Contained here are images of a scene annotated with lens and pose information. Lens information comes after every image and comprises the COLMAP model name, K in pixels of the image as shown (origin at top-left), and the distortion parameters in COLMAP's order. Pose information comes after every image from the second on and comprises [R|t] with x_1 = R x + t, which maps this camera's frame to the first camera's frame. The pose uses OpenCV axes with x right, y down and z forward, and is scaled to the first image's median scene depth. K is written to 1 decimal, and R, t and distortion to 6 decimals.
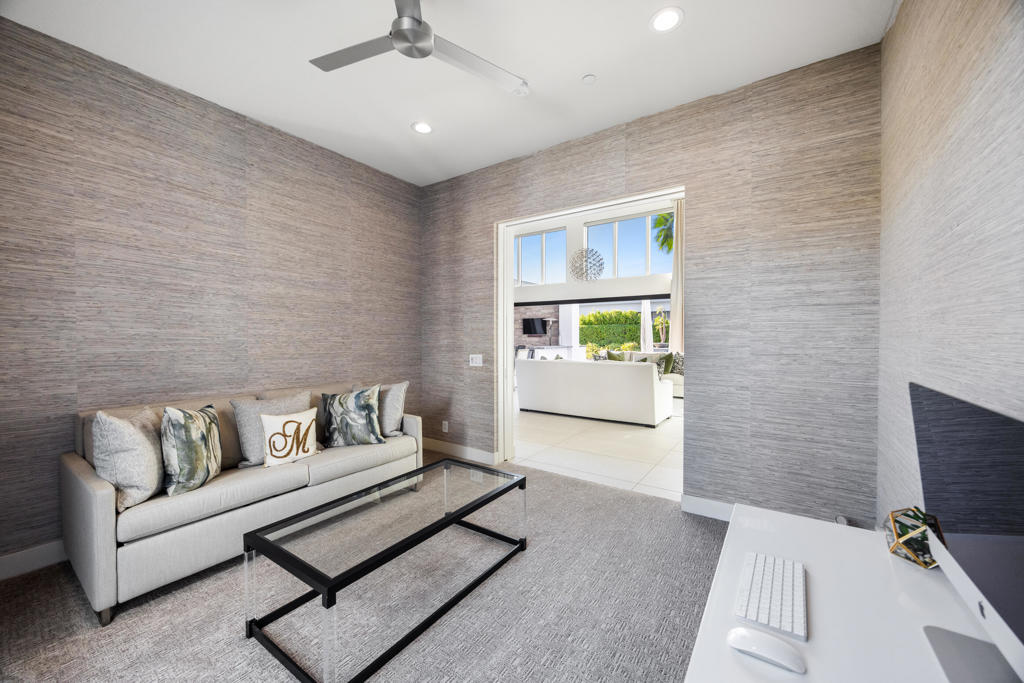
lens RADIAL K [[390.7, 0, 518.0], [0, 390.7, 337.4], [0, 0, 1]] dist [-0.000746, -0.000021]
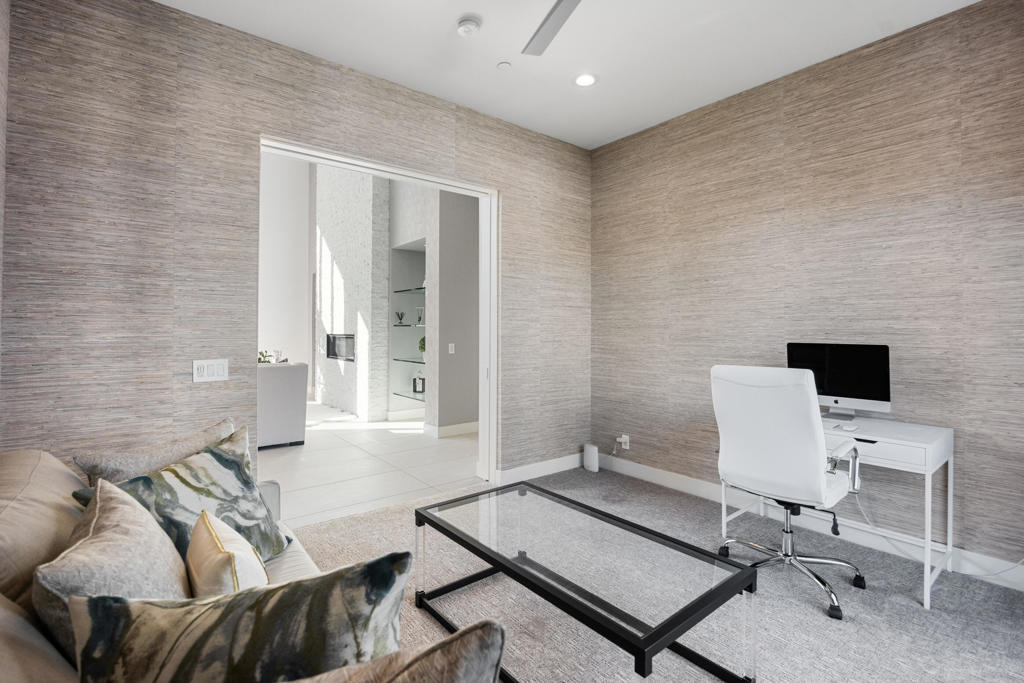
lens RADIAL K [[491.2, 0, 514.4], [0, 491.2, 318.0], [0, 0, 1]] dist [-0.017197, -0.000261]
pose [[0.270511, 0.021500, 0.962477, -0.840979], [-0.001630, 0.999759, -0.021874, 0.000824], [-0.962715, 0.004348, 0.270481, 0.548056]]
